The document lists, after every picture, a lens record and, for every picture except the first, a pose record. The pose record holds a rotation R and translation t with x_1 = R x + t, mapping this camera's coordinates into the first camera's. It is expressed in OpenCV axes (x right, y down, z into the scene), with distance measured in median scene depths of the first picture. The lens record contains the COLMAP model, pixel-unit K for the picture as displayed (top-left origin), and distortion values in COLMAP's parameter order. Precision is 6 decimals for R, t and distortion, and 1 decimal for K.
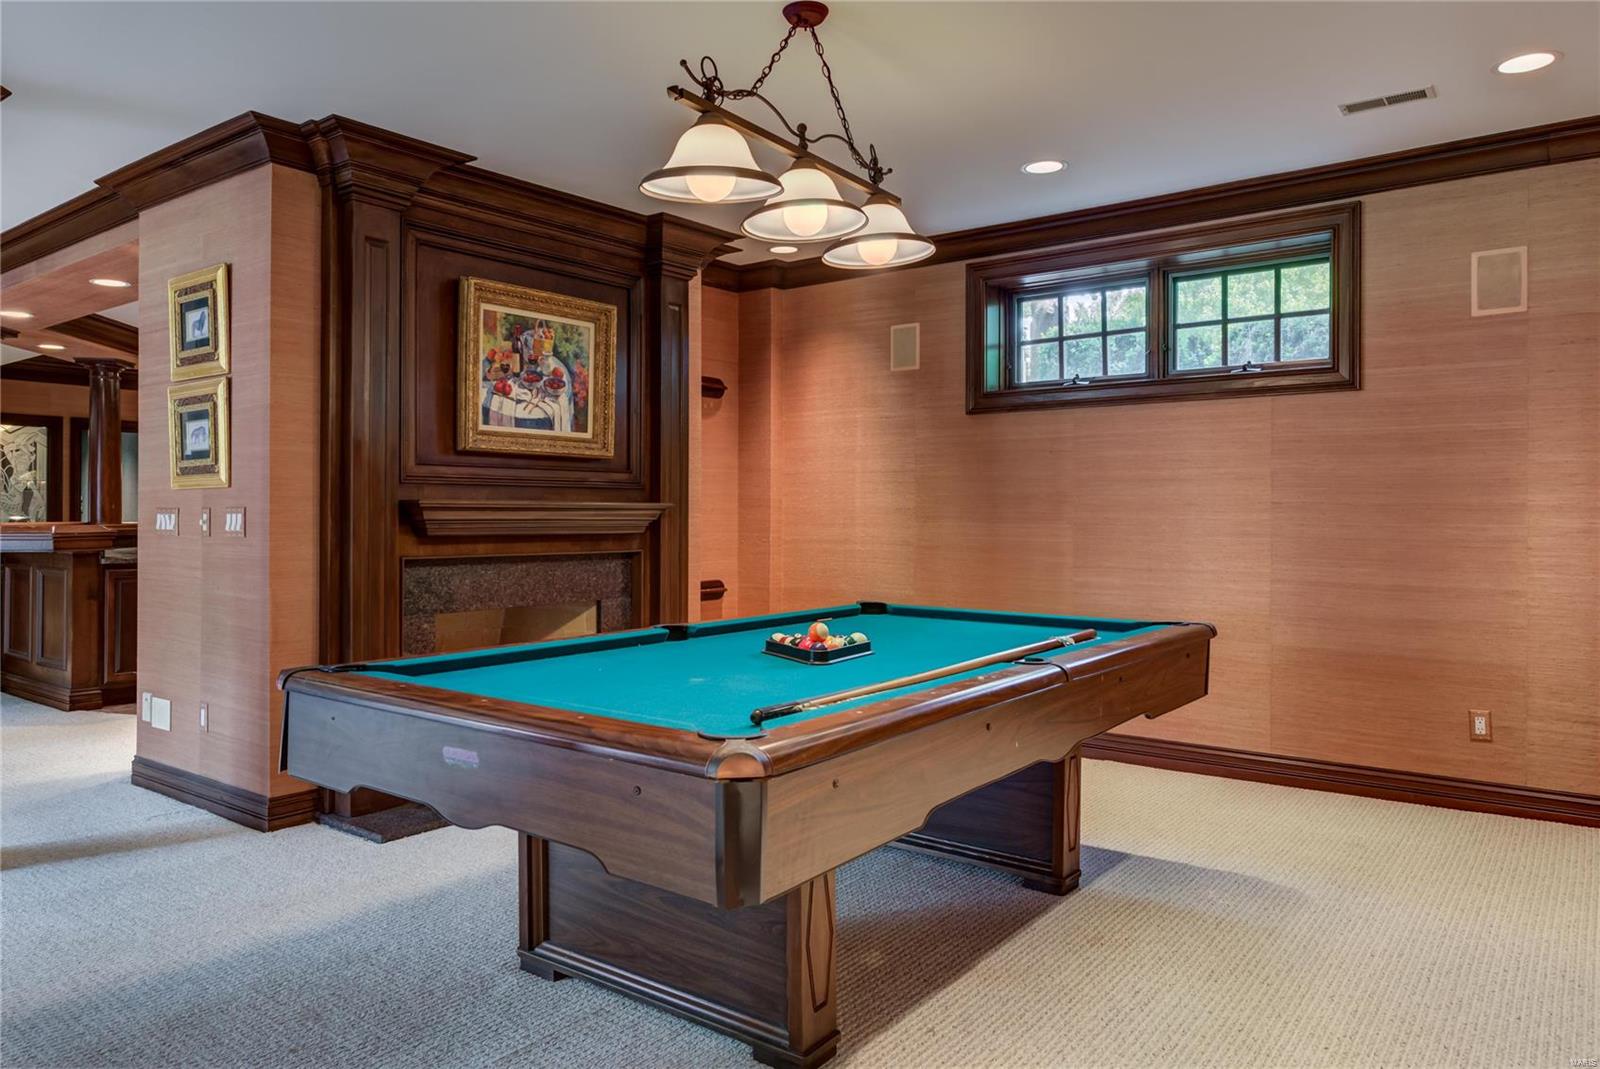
lens RADIAL K [[1062.6, 0, 759.3], [0, 1062.6, 513.8], [0, 0, 1]] dist [0.000469, -0.000667]
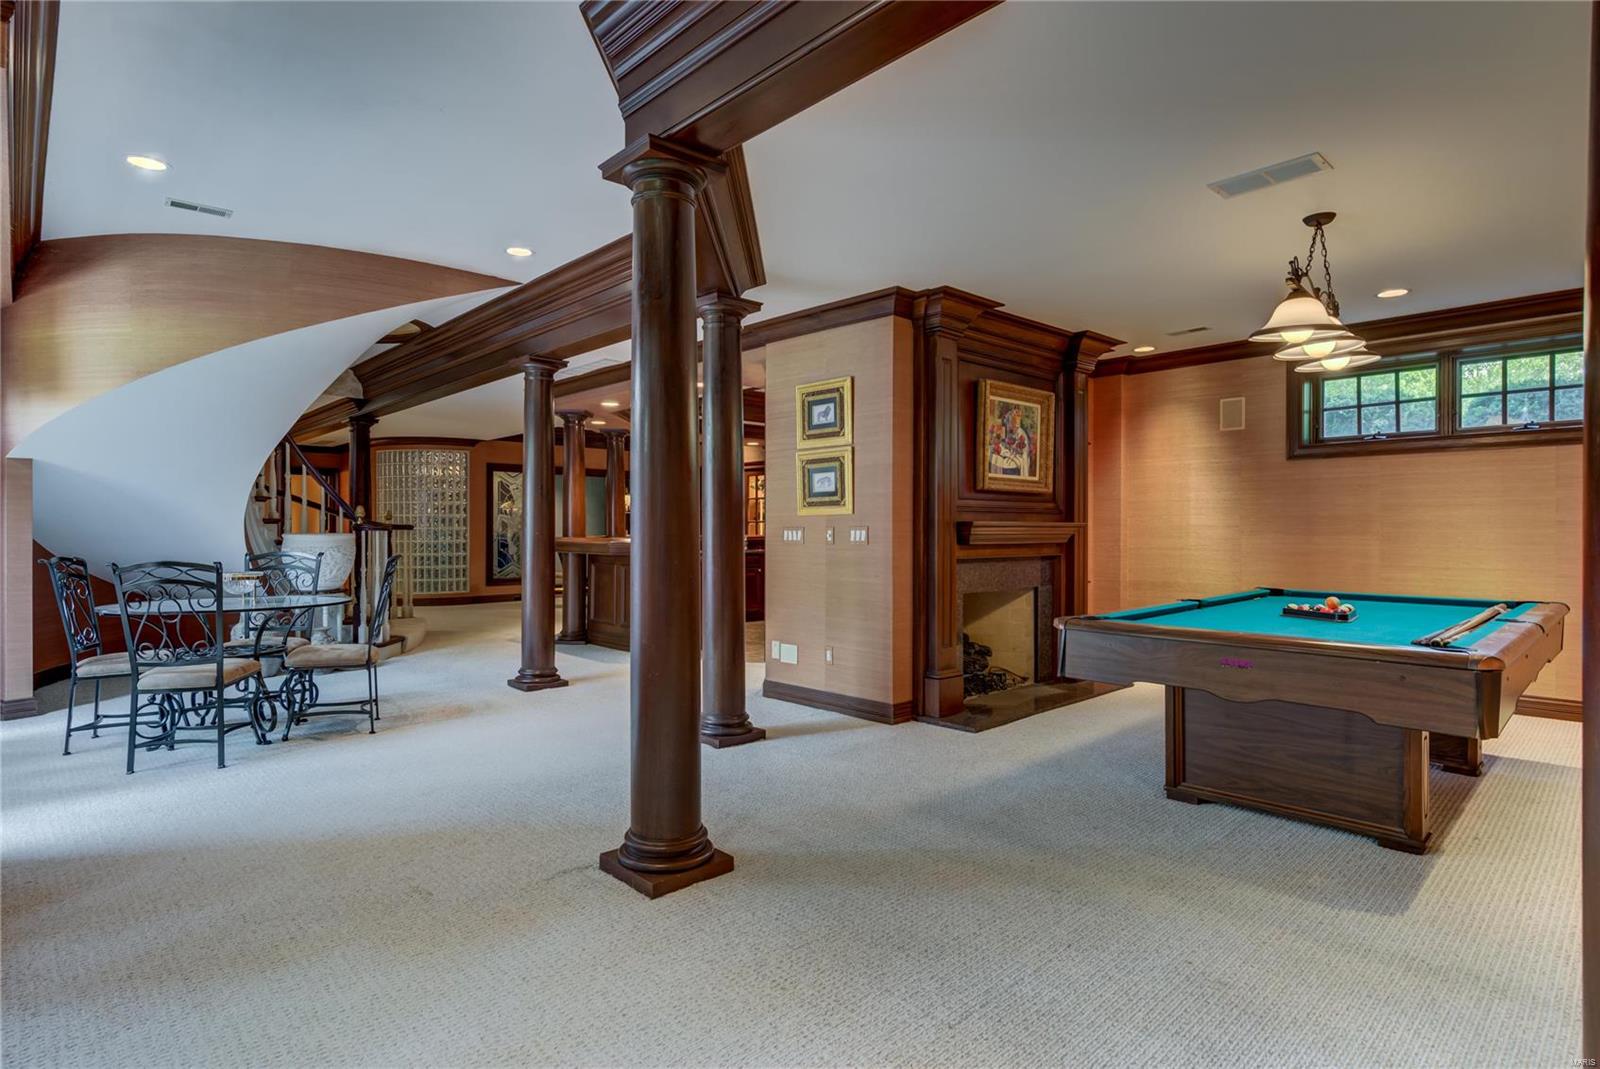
lens RADIAL K [[805.4, 0, 794.7], [0, 805.4, 531.7], [0, 0, 1]] dist [0.005396, 0.000284]
pose [[0.990139, -0.001965, -0.140077, -0.362483], [0.002224, 0.999996, 0.001689, -0.000284], [0.140073, -0.001984, 0.990139, -0.205239]]
